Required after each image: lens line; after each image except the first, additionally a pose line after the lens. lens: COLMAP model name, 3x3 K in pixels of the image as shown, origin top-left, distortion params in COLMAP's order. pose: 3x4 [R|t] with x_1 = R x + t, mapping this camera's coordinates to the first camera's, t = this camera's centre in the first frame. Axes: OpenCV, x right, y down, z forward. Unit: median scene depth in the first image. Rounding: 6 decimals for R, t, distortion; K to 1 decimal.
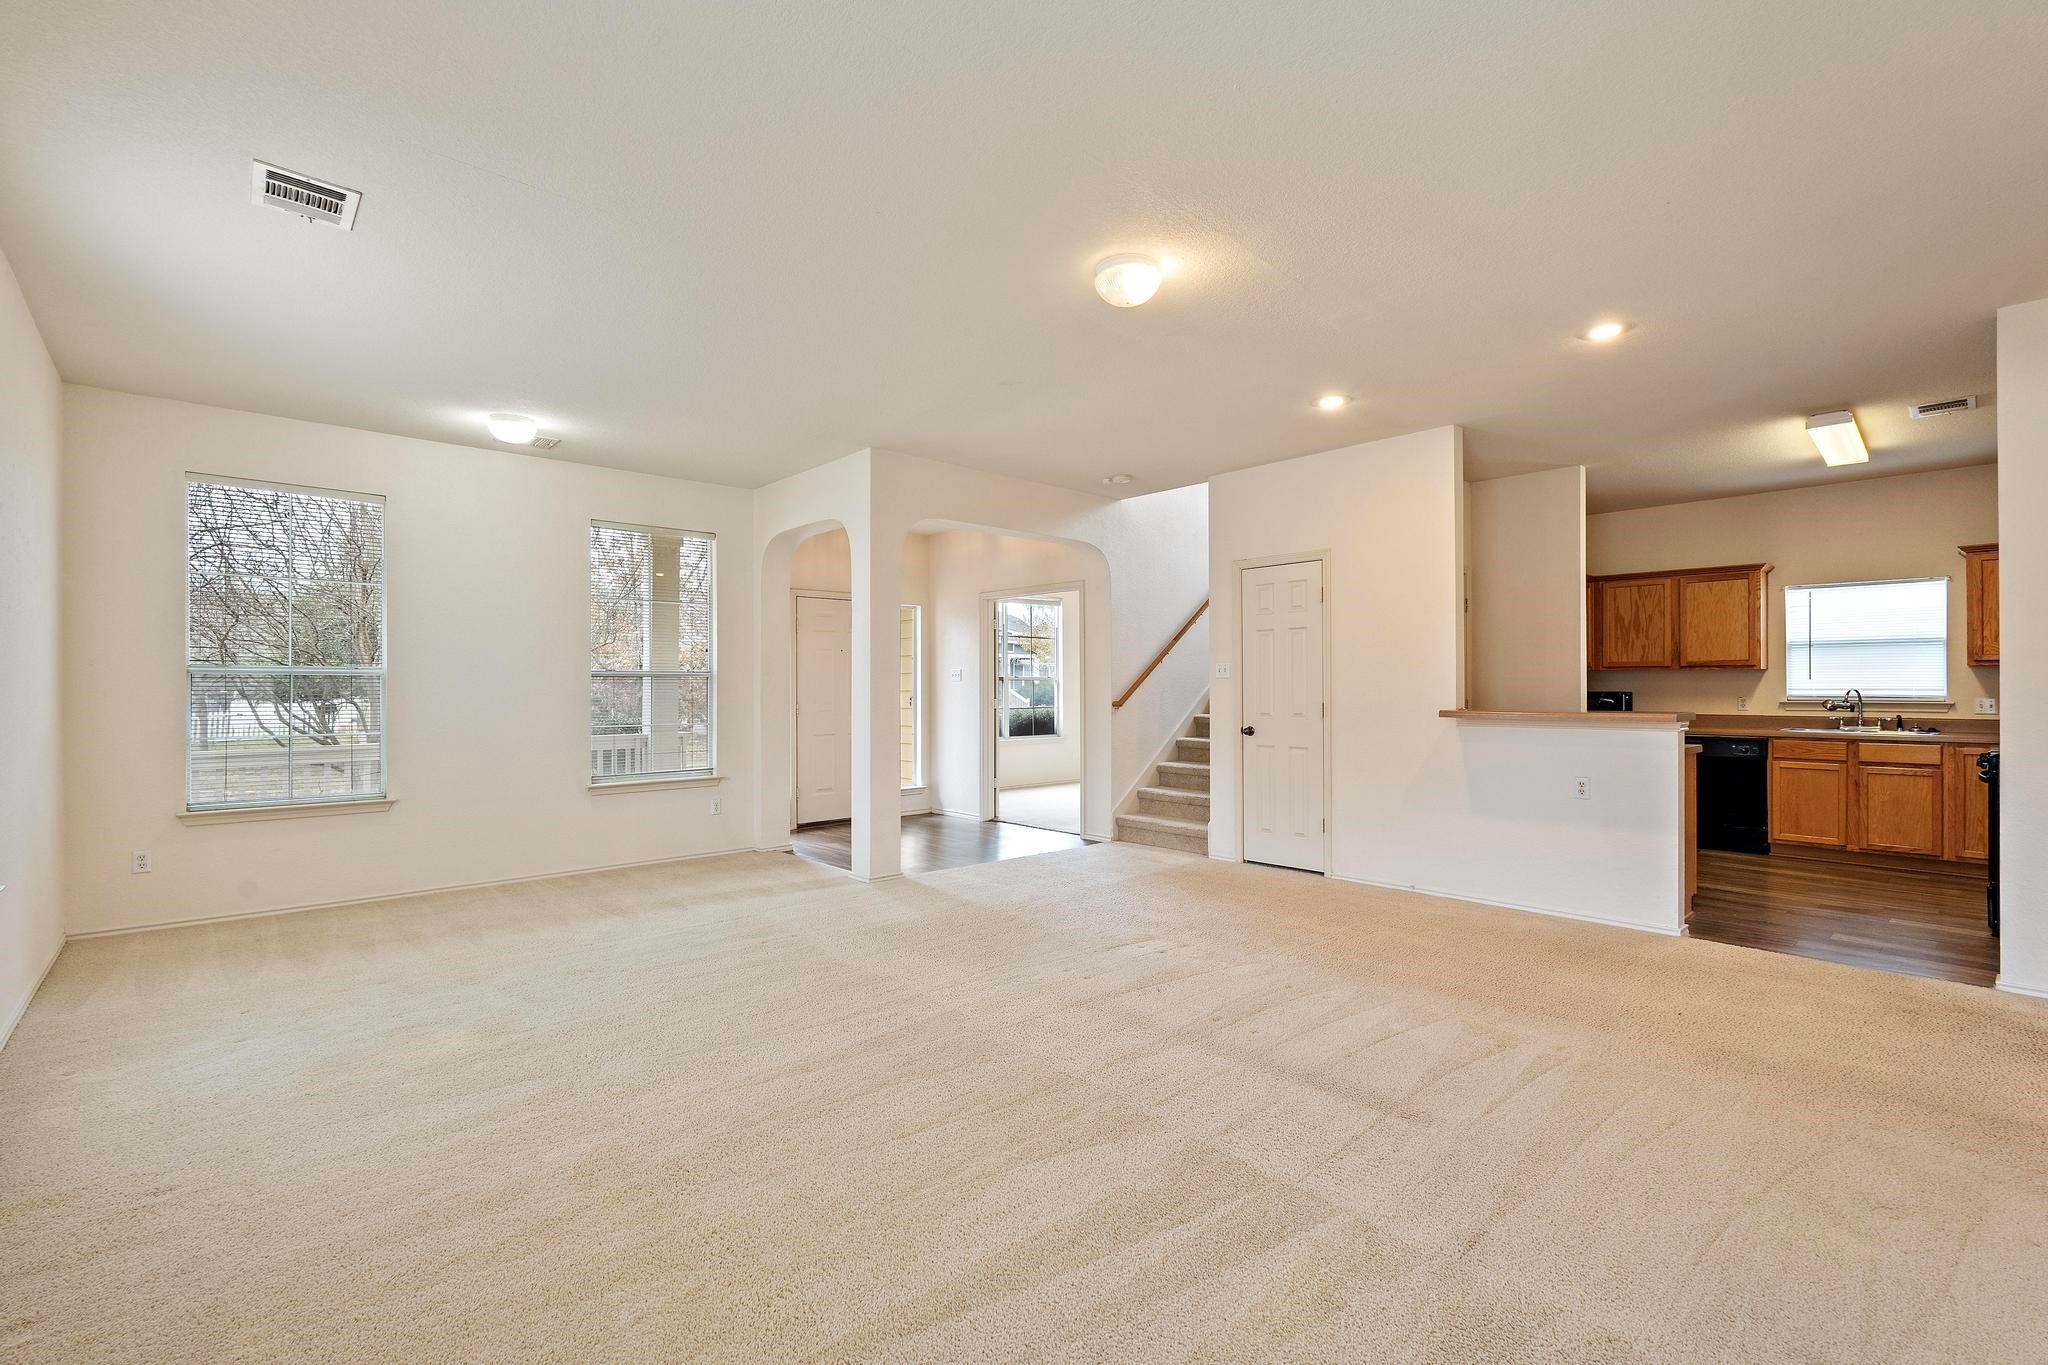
lens RADIAL K [[896.8, 0, 1004.7], [0, 896.8, 684.6], [0, 0, 1]] dist [-0.003291, 0.000623]
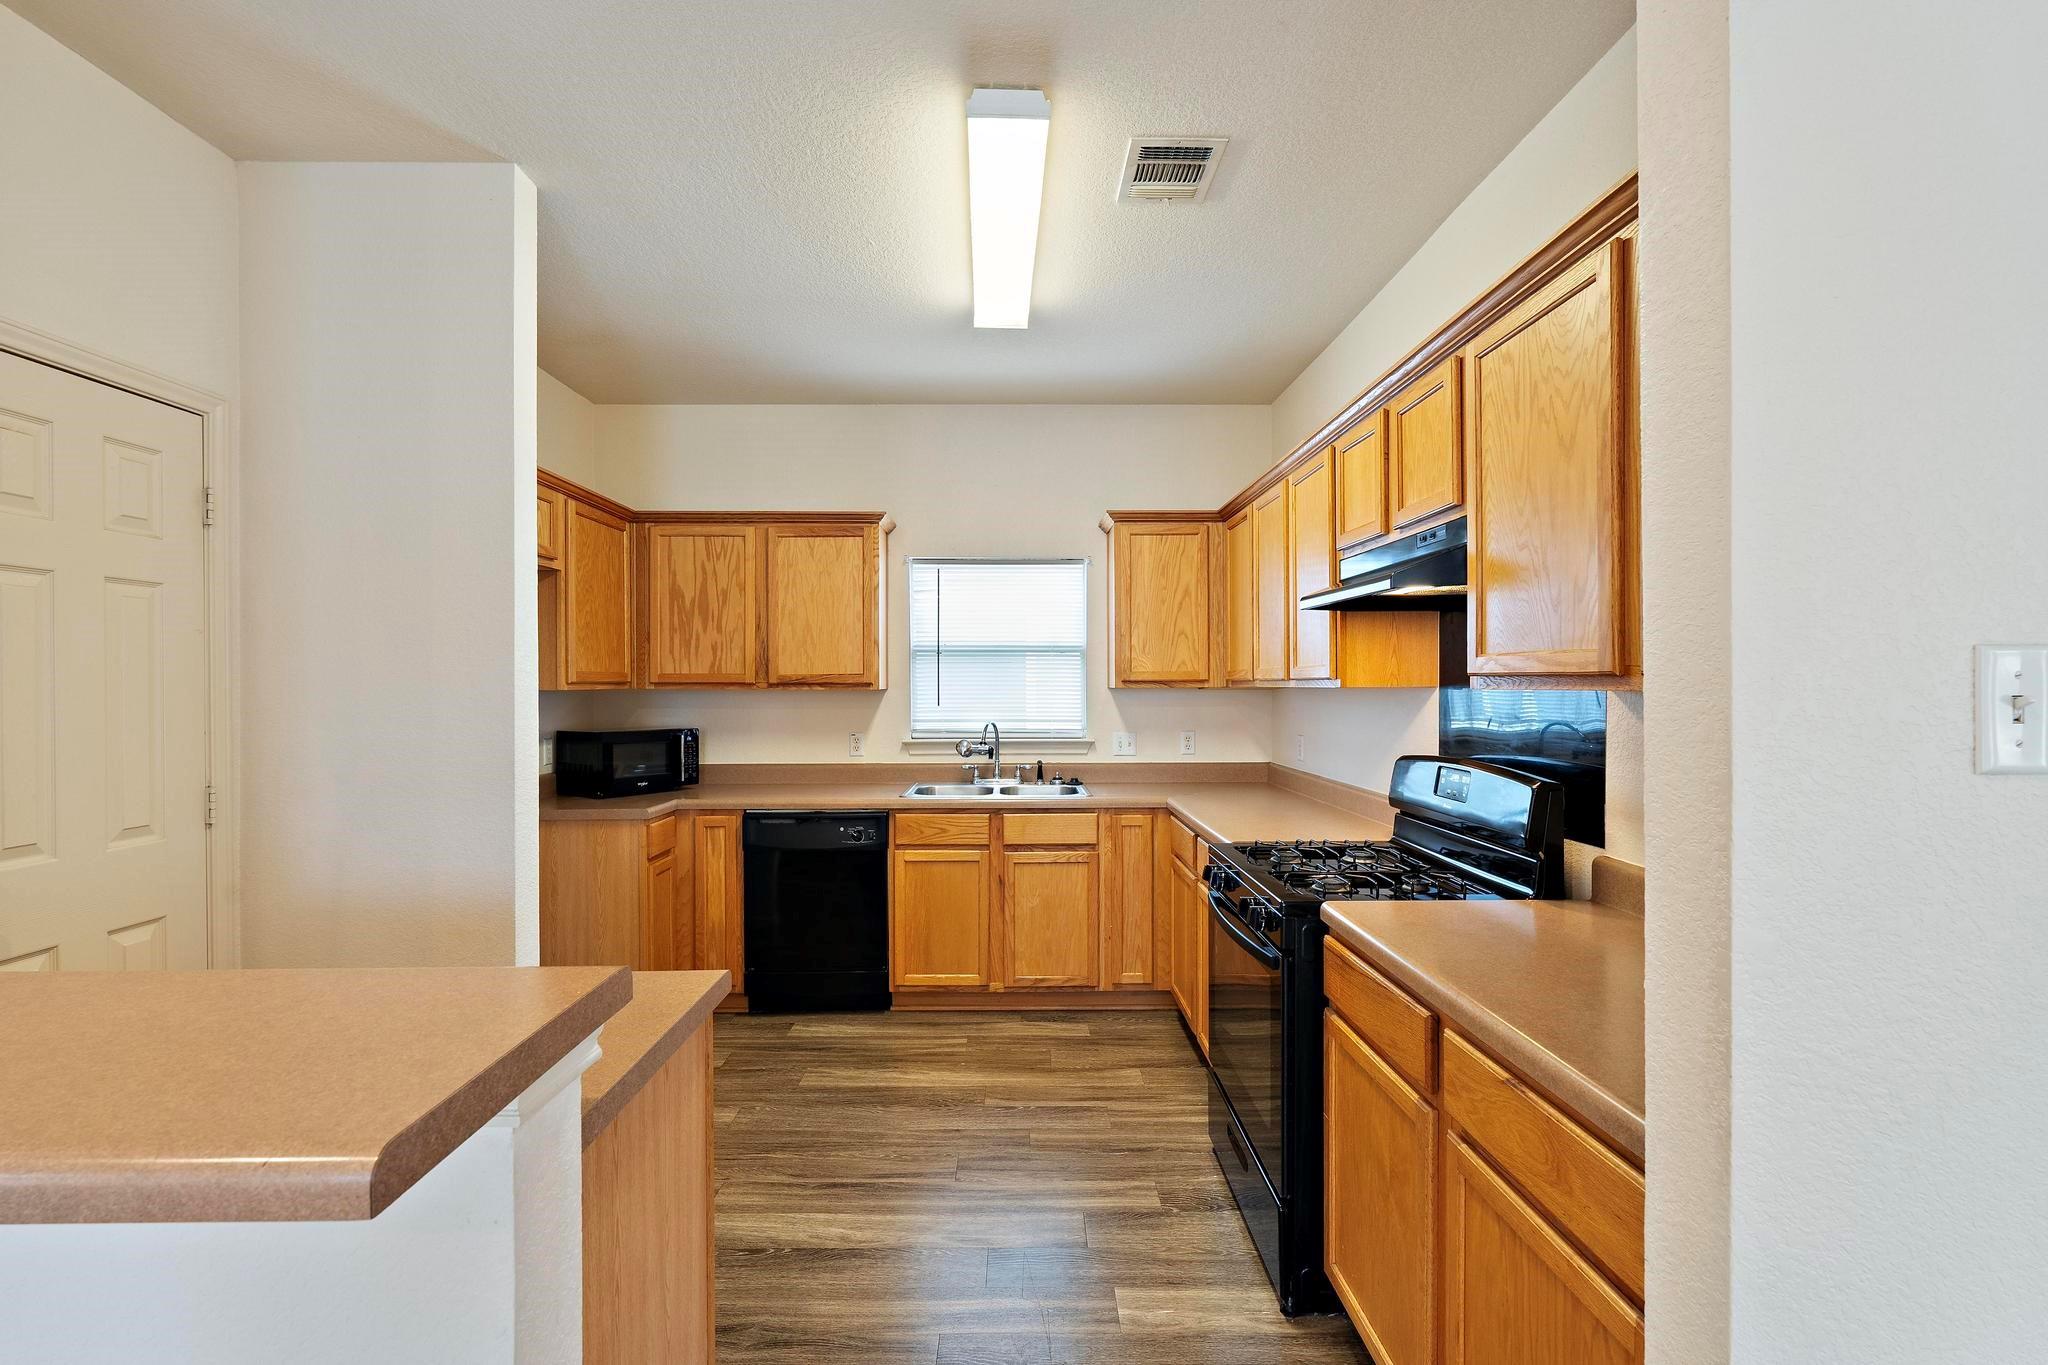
lens RADIAL K [[896.8, 0, 1010.0], [0, 896.8, 691.7], [0, 0, 1]] dist [-0.003291, 0.000623]
pose [[0.664951, -0.004063, 0.746876, 0.470830], [-0.000577, 0.999982, 0.005953, -0.020253], [-0.746887, -0.004390, 0.664936, 0.554438]]
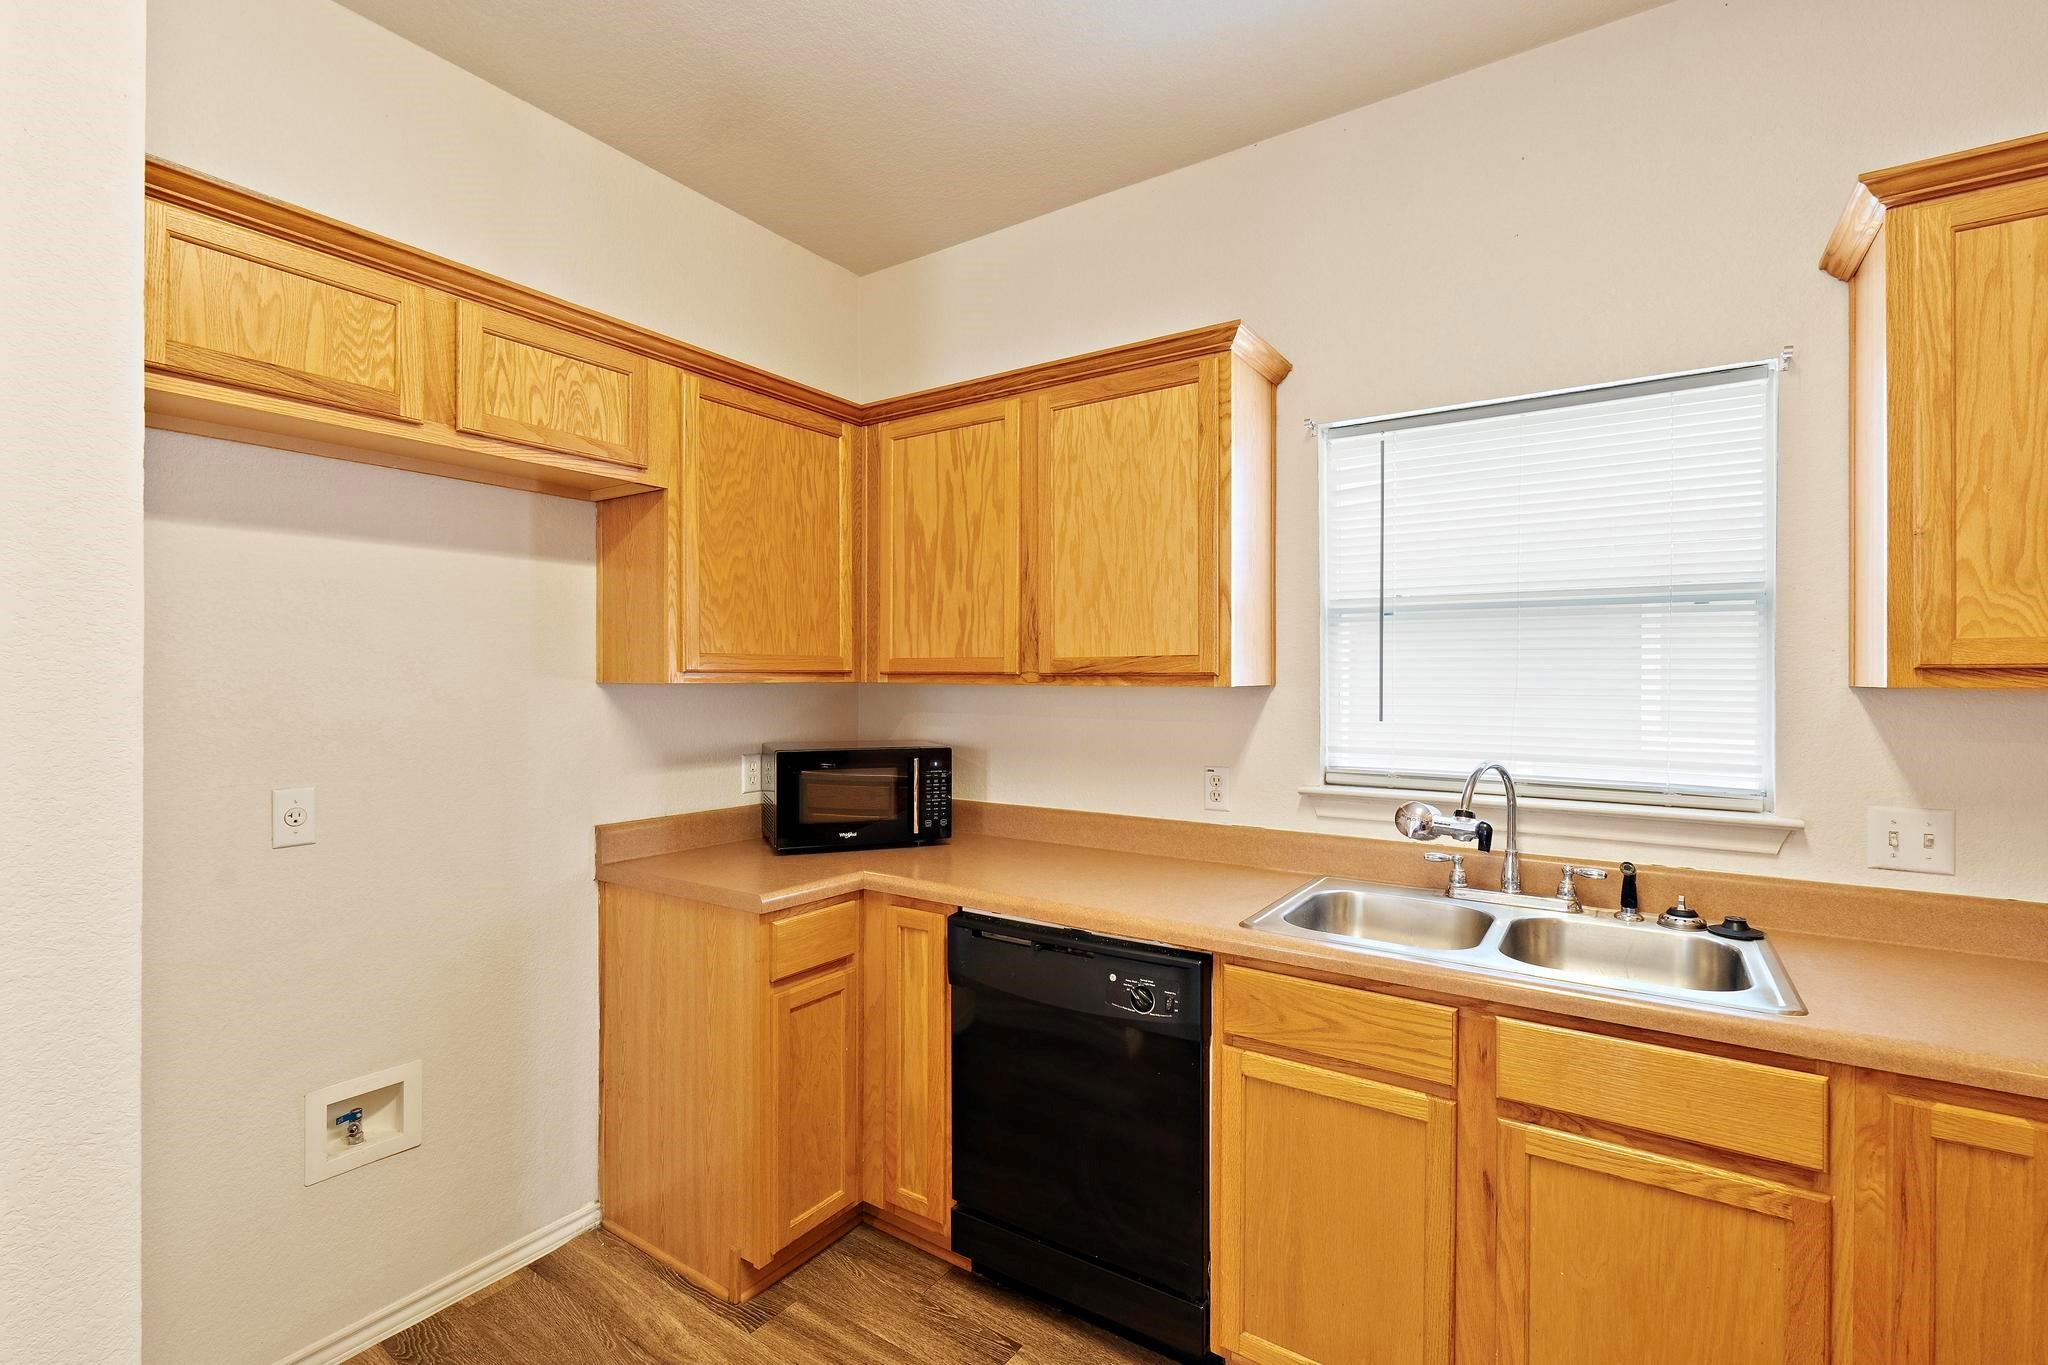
lens RADIAL K [[896.8, 0, 1011.0], [0, 896.8, 685.6], [0, 0, 1]] dist [-0.003291, 0.000623]
pose [[0.972050, 0.007135, 0.234665, 0.728318], [-0.007541, 0.999971, 0.000834, -0.018062], [-0.234653, -0.002580, 0.972076, 0.753988]]
